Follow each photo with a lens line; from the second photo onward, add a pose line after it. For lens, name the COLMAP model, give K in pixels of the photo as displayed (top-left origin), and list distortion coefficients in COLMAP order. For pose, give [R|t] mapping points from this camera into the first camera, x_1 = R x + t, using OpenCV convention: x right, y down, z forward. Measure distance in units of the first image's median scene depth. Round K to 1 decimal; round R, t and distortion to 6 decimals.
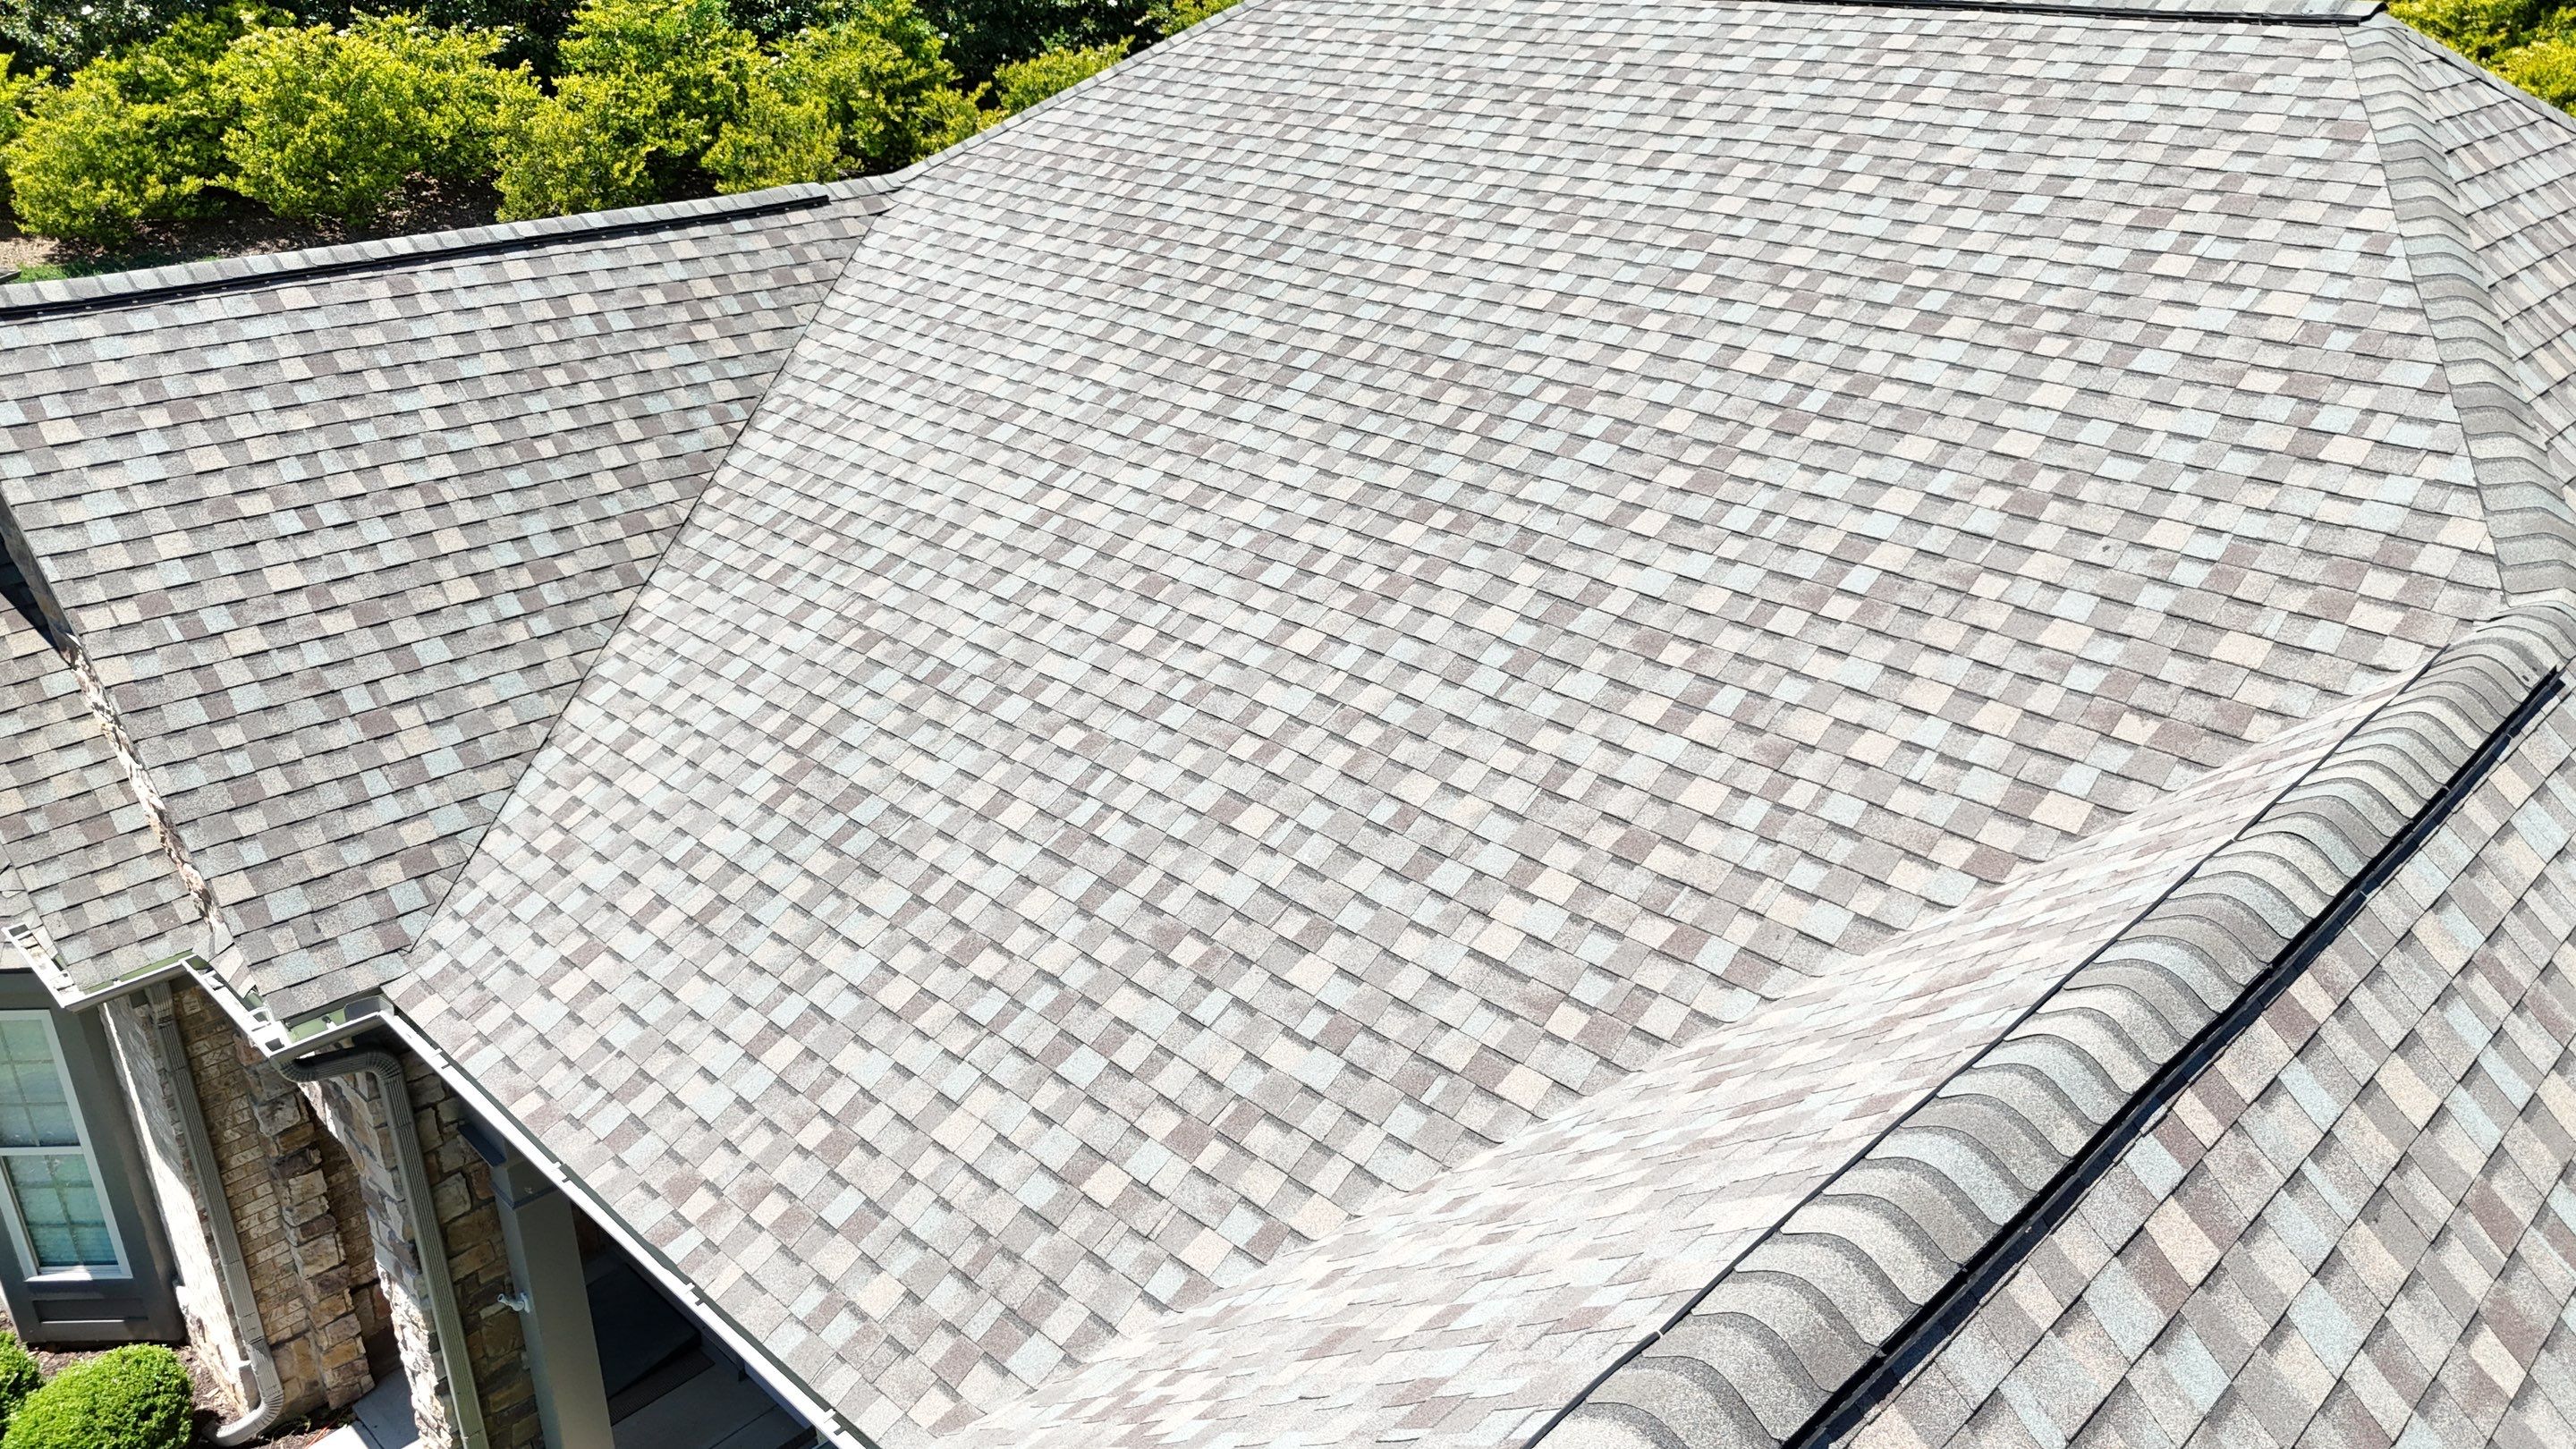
lens RADIAL K [[1910.0, 0, 1282.9], [0, 1910.0, 716.7], [0, 0, 1]] dist [0.068068, -0.062060]
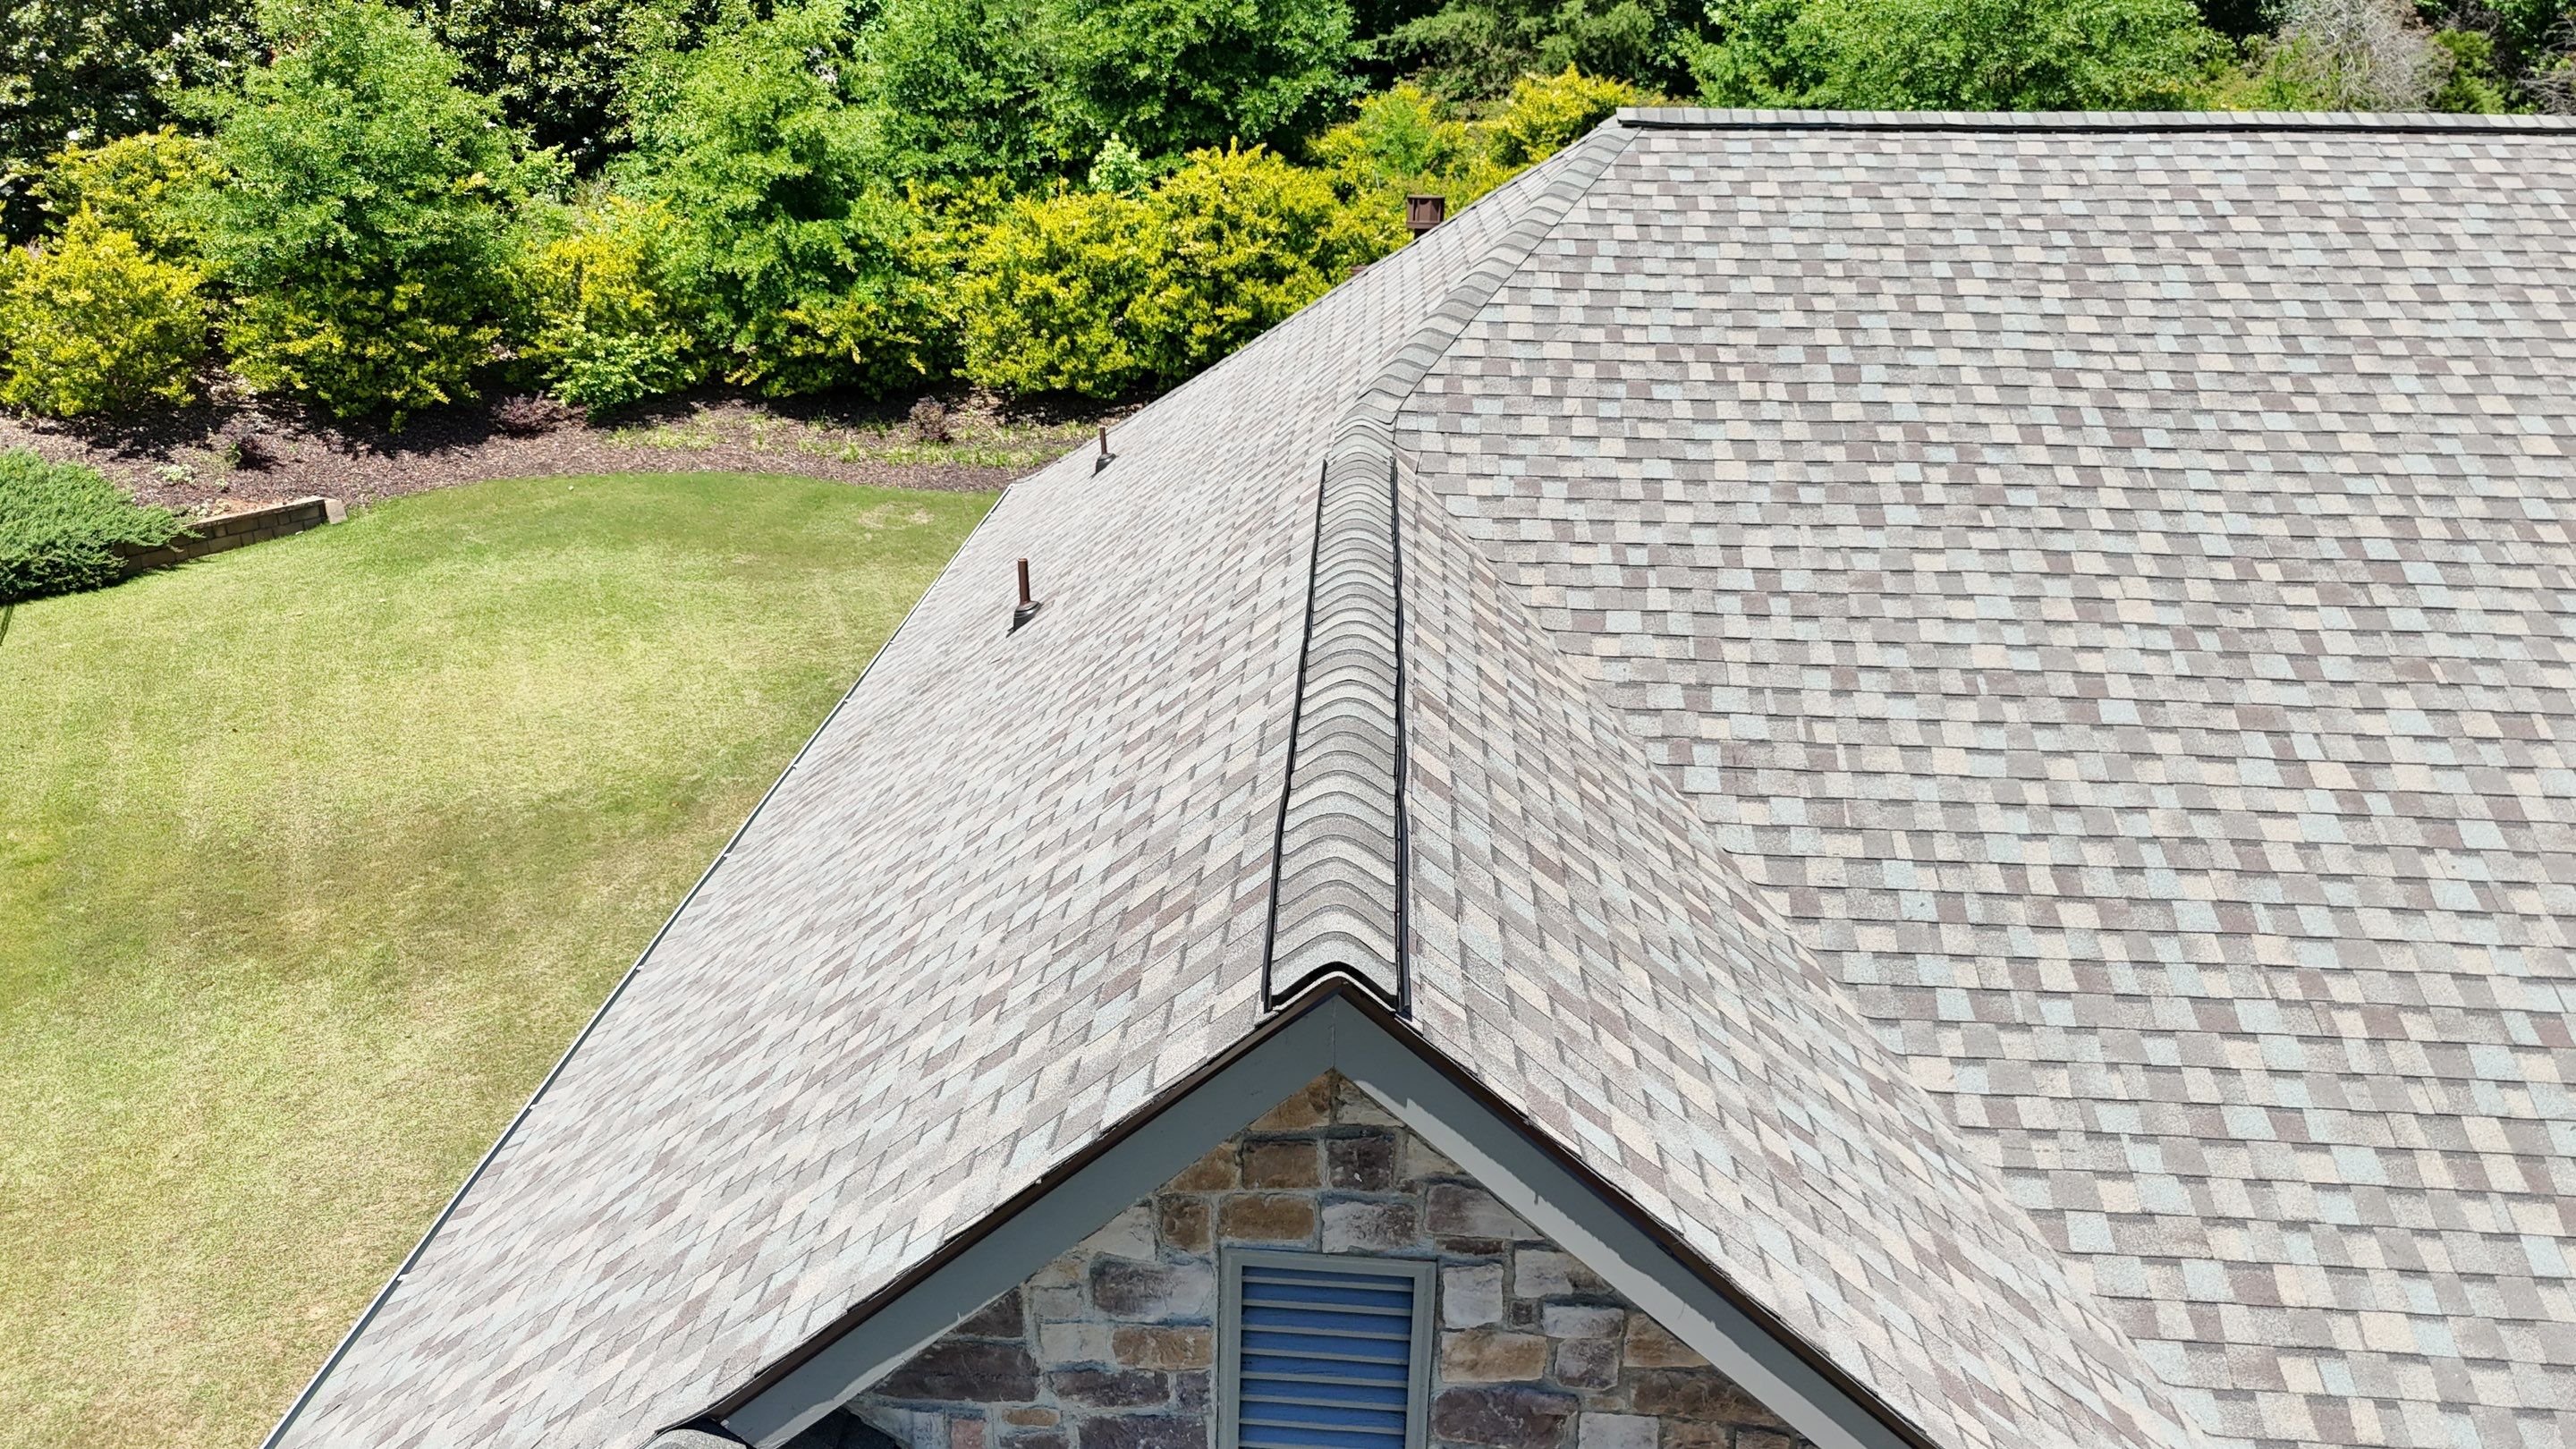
lens RADIAL K [[1910.0, 0, 1282.7], [0, 1910.0, 725.5], [0, 0, 1]] dist [0.068068, -0.062060]
pose [[0.749060, -0.224618, 0.623263, -1.046198], [0.257681, 0.965472, 0.038257, -0.308155], [-0.610336, 0.131946, 0.781076, 0.715593]]
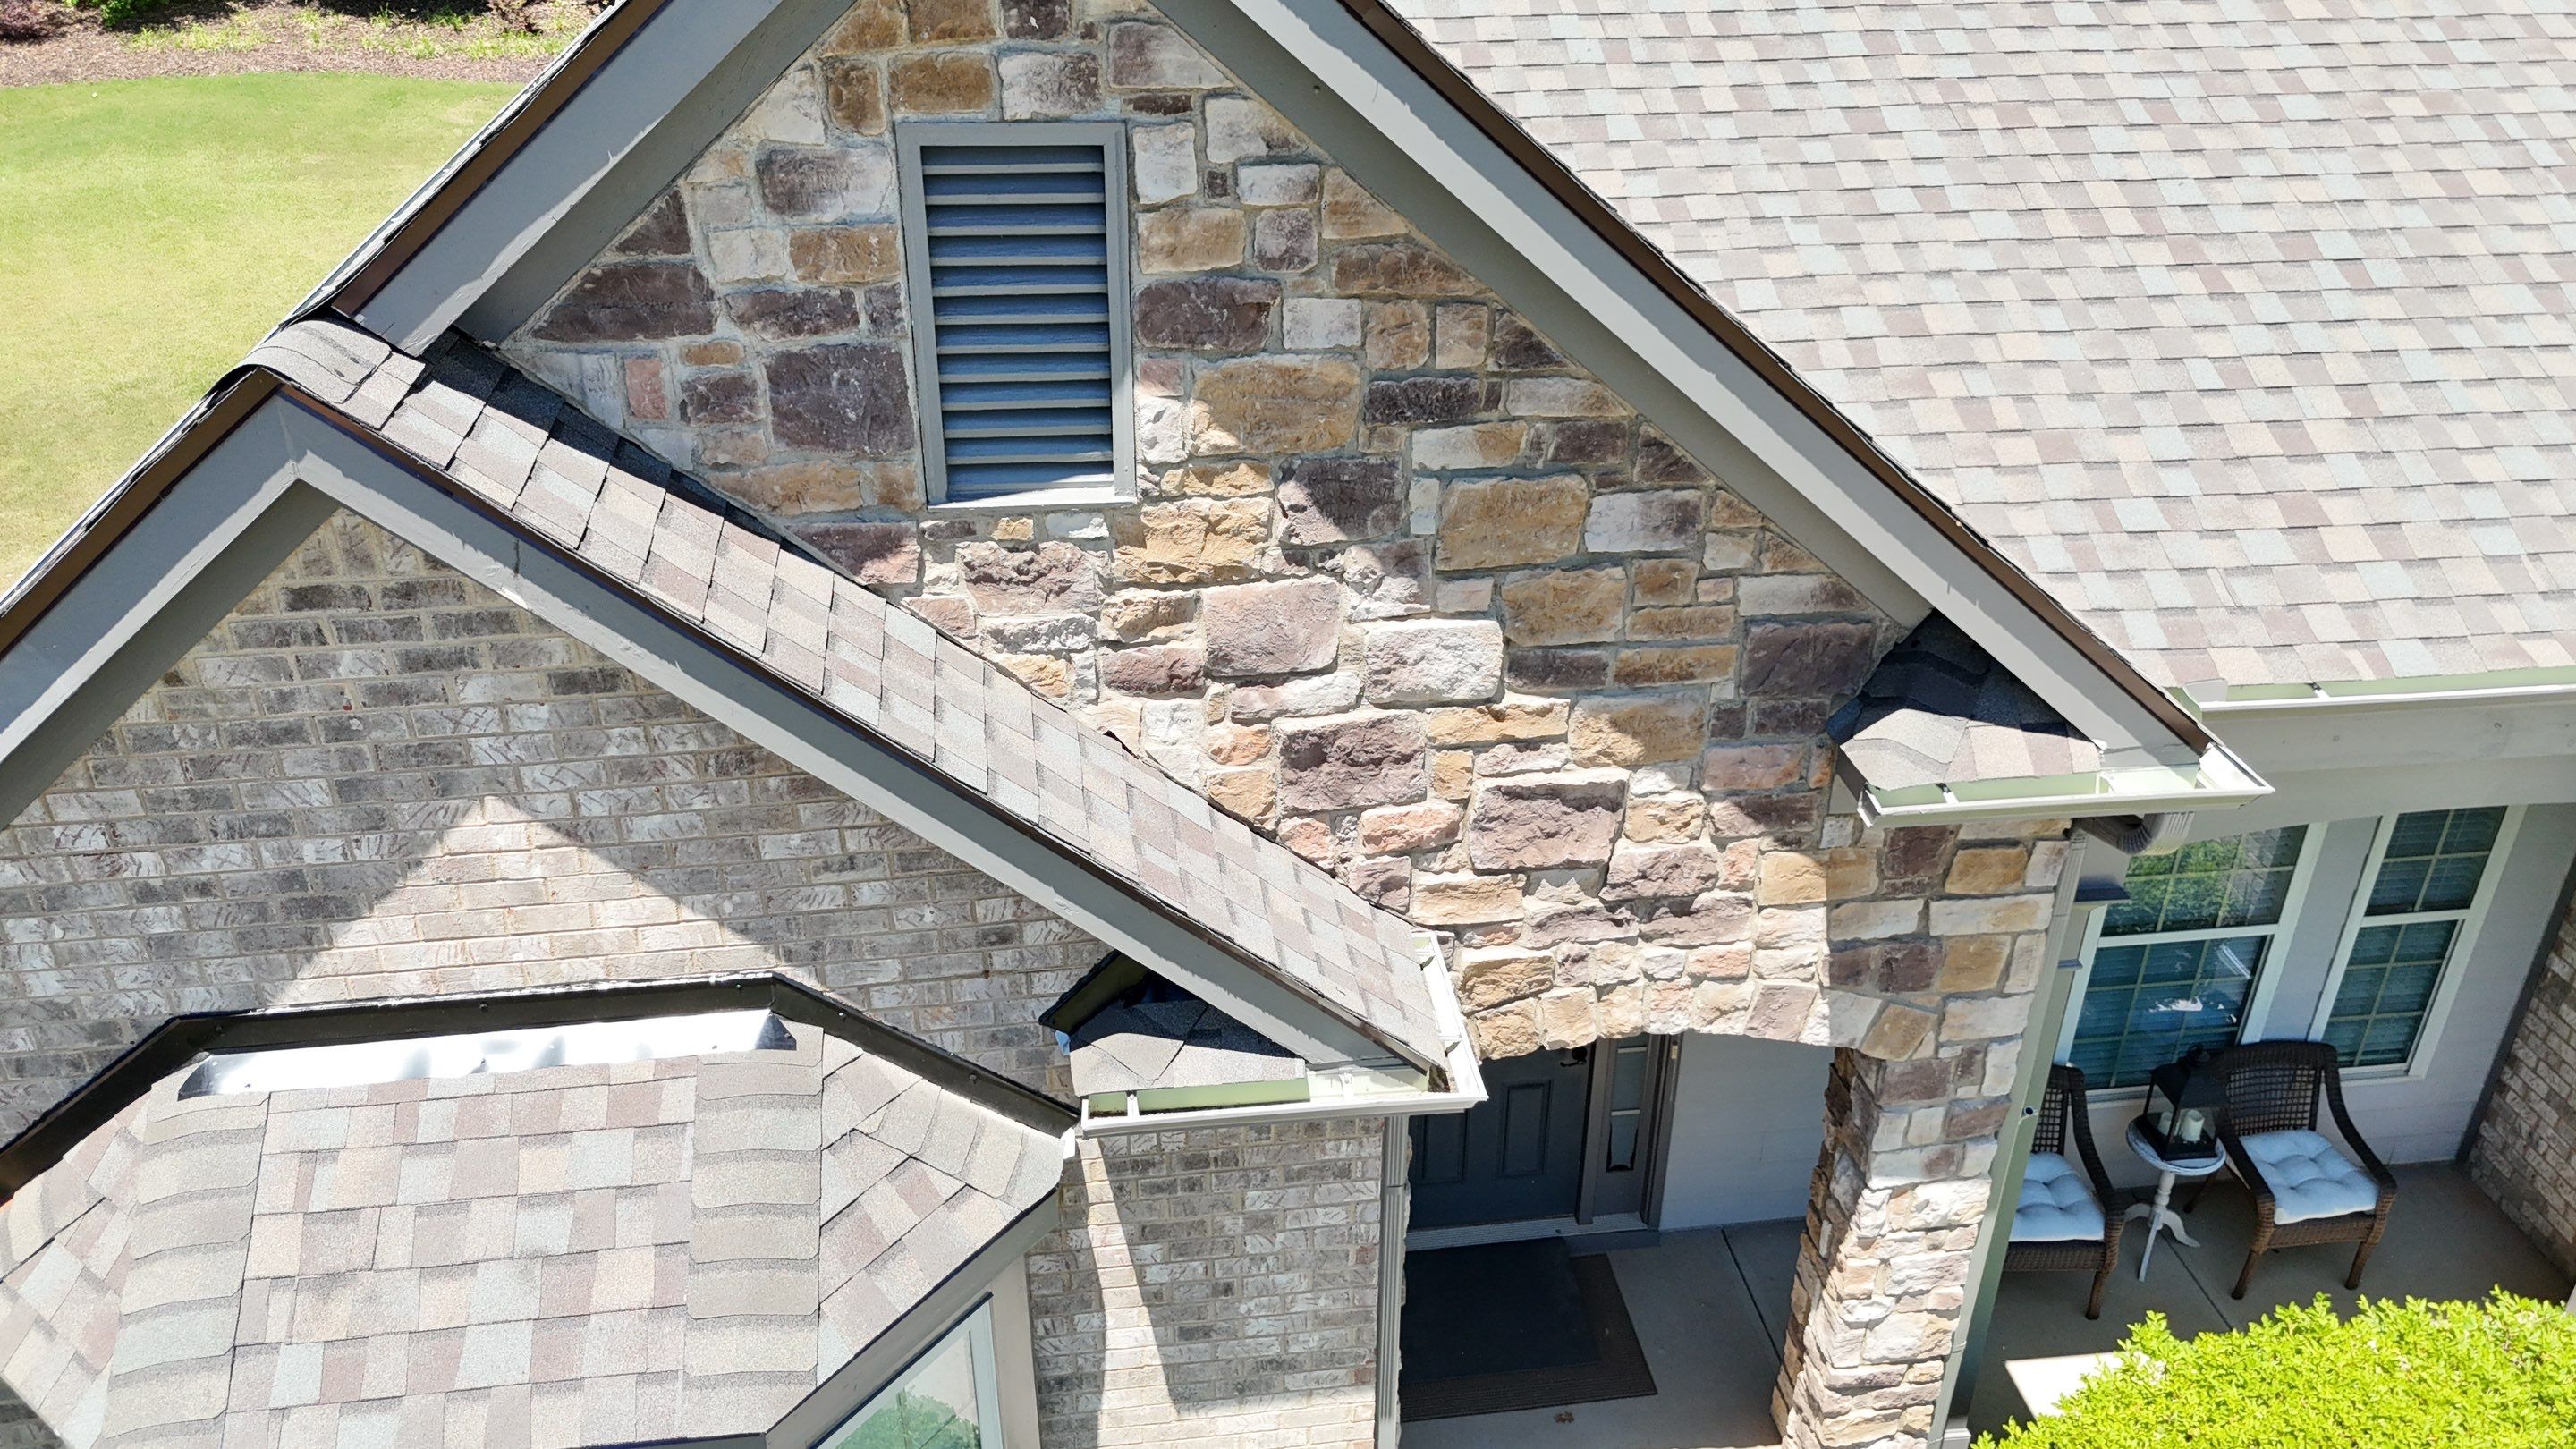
lens RADIAL K [[1910.0, 0, 1281.8], [0, 1910.0, 722.9], [0, 0, 1]] dist [0.068068, -0.062060]
pose [[0.614610, -0.379924, 0.691313, -1.104151], [0.316634, 0.921495, 0.224922, -0.088088], [-0.722494, 0.080653, 0.686656, 0.756895]]
